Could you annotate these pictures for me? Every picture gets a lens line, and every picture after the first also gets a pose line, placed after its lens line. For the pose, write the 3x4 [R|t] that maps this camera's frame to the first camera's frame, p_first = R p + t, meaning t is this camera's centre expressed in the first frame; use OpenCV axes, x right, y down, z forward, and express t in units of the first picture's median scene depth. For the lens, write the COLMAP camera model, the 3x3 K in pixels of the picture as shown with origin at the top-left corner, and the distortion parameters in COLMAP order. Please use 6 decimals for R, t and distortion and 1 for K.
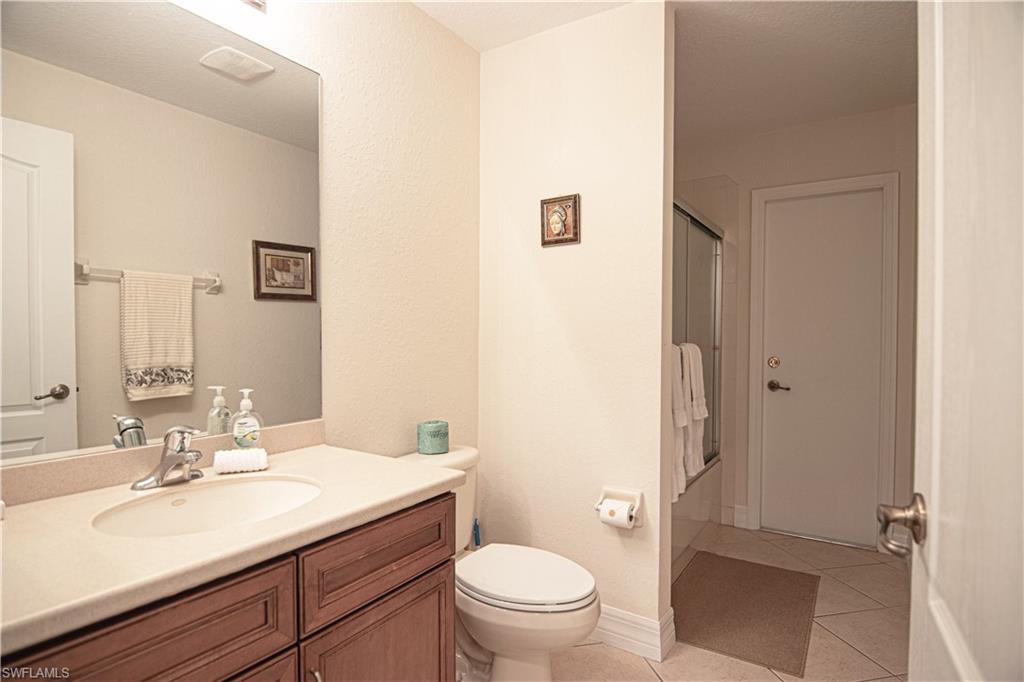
lens RADIAL K [[513.9, 0, 511.3], [0, 513.9, 345.8], [0, 0, 1]] dist [-0.004232, -0.011639]
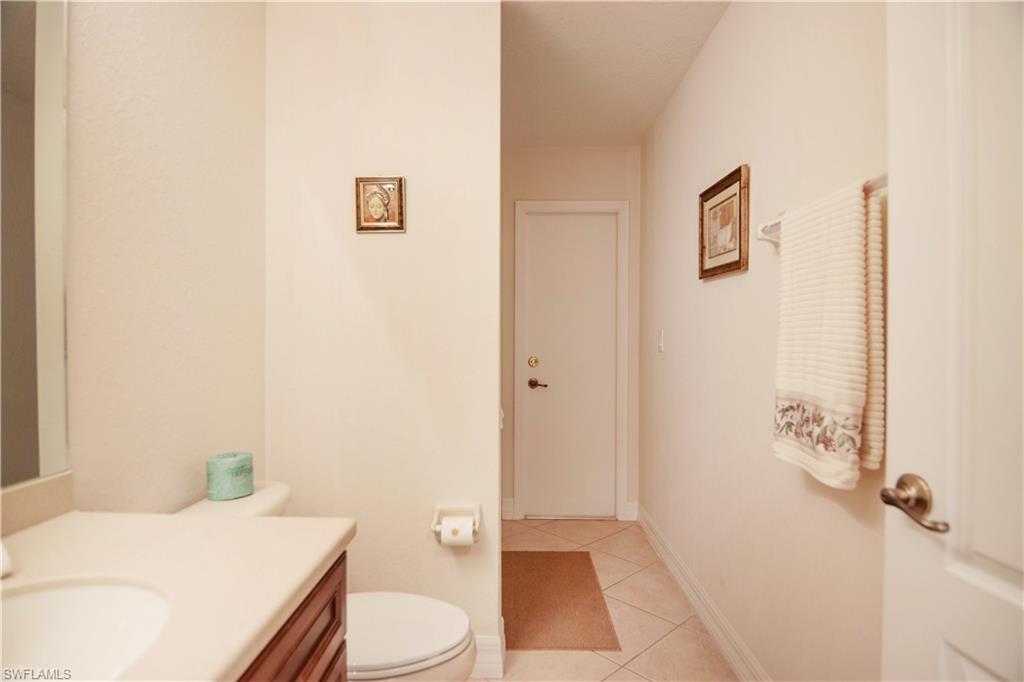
lens RADIAL K [[521.1, 0, 508.1], [0, 521.1, 345.0], [0, 0, 1]] dist [-0.003754, -0.013173]
pose [[0.858022, -0.009874, 0.513519, -0.177129], [0.013286, 0.999907, -0.002973, -0.001728], [-0.513442, 0.009374, 0.858073, 0.144671]]
